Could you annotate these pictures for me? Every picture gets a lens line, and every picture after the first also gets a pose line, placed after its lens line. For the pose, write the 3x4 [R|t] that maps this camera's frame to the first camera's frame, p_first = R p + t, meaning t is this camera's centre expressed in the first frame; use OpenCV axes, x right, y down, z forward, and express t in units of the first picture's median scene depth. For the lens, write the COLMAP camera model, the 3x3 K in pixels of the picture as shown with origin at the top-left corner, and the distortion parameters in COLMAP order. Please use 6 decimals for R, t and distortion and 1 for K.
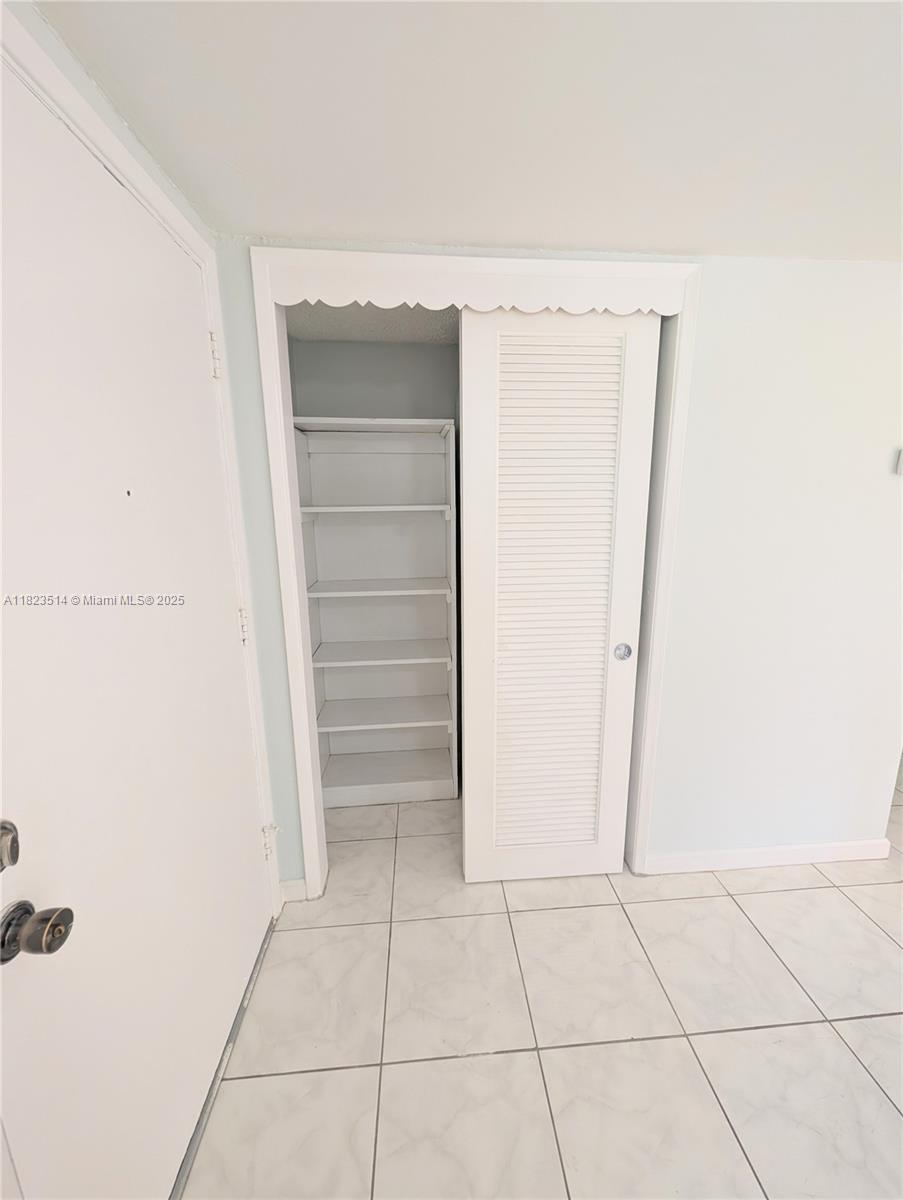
lens RADIAL K [[455.0, 0, 455.6], [0, 455.0, 597.5], [0, 0, 1]] dist [-0.001675, 0.000529]
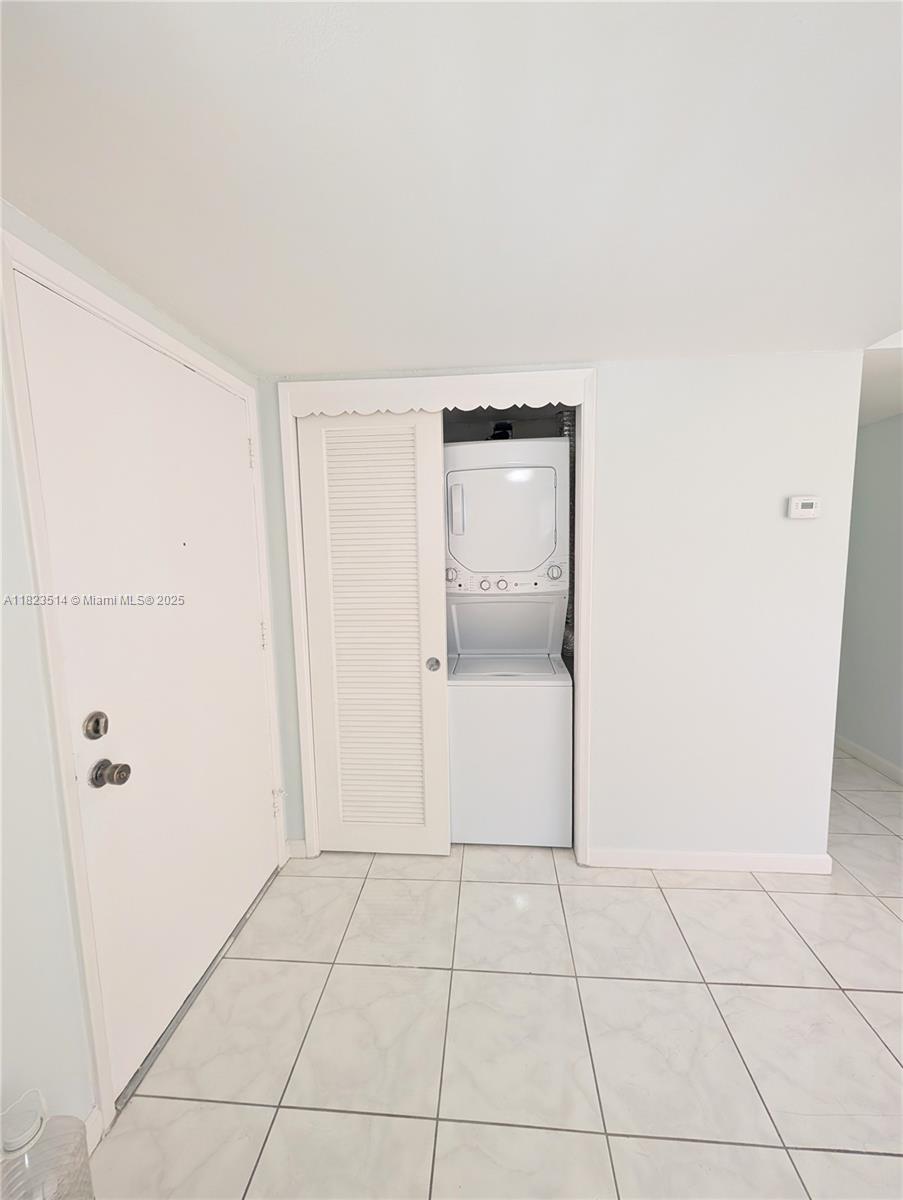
lens RADIAL K [[455.0, 0, 455.6], [0, 455.0, 597.5], [0, 0, 1]] dist [-0.001675, 0.000529]
pose [[0.988383, 0.003930, -0.151935, 0.331803], [-0.017904, 0.995716, -0.090717, 0.061536], [0.150927, 0.092383, 0.984219, -0.305238]]
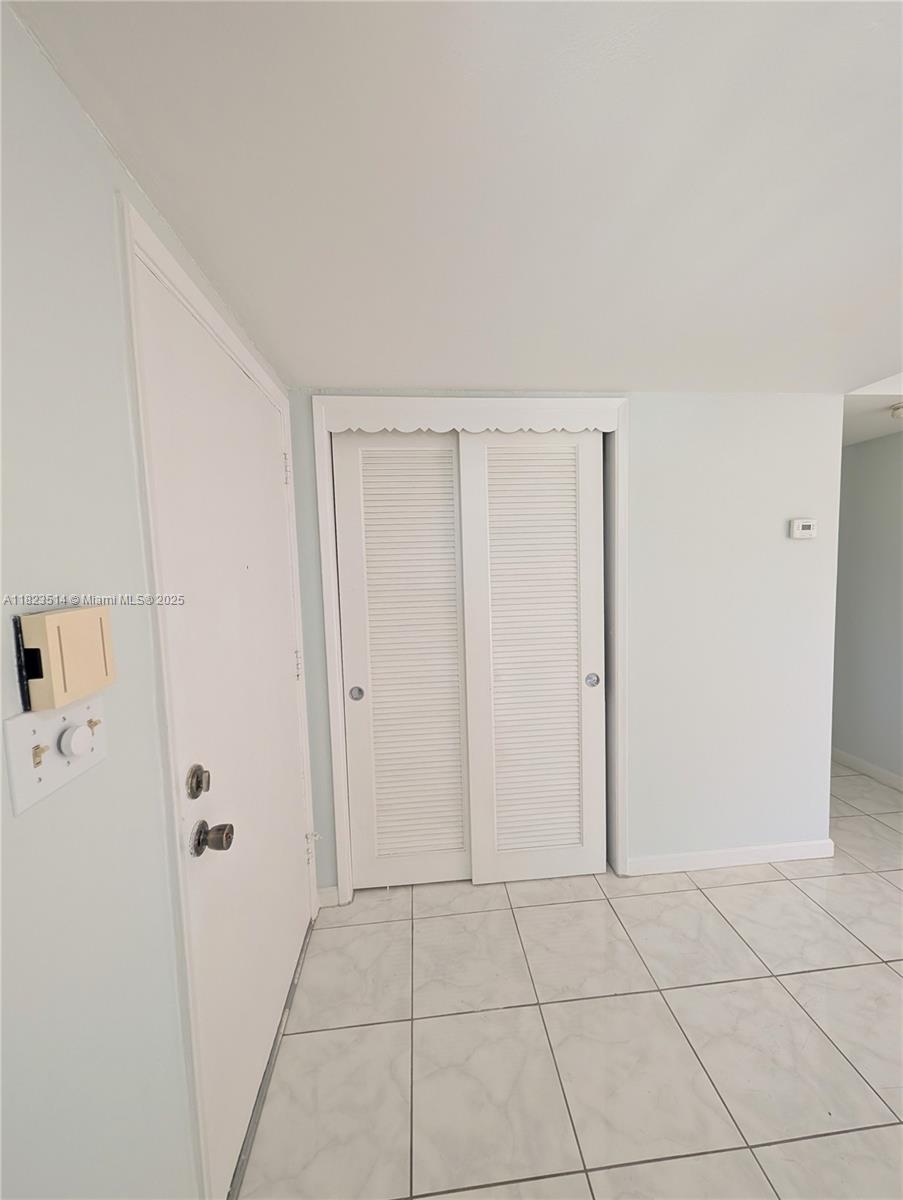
lens RADIAL K [[448.8, 0, 456.0], [0, 448.8, 598.4], [0, 0, 1]] dist [-0.000622, -0.000185]
pose [[0.999608, -0.023822, 0.014698, -0.030492], [0.025510, 0.991441, -0.128039, 0.049752], [-0.011523, 0.128363, 0.991660, -0.296091]]
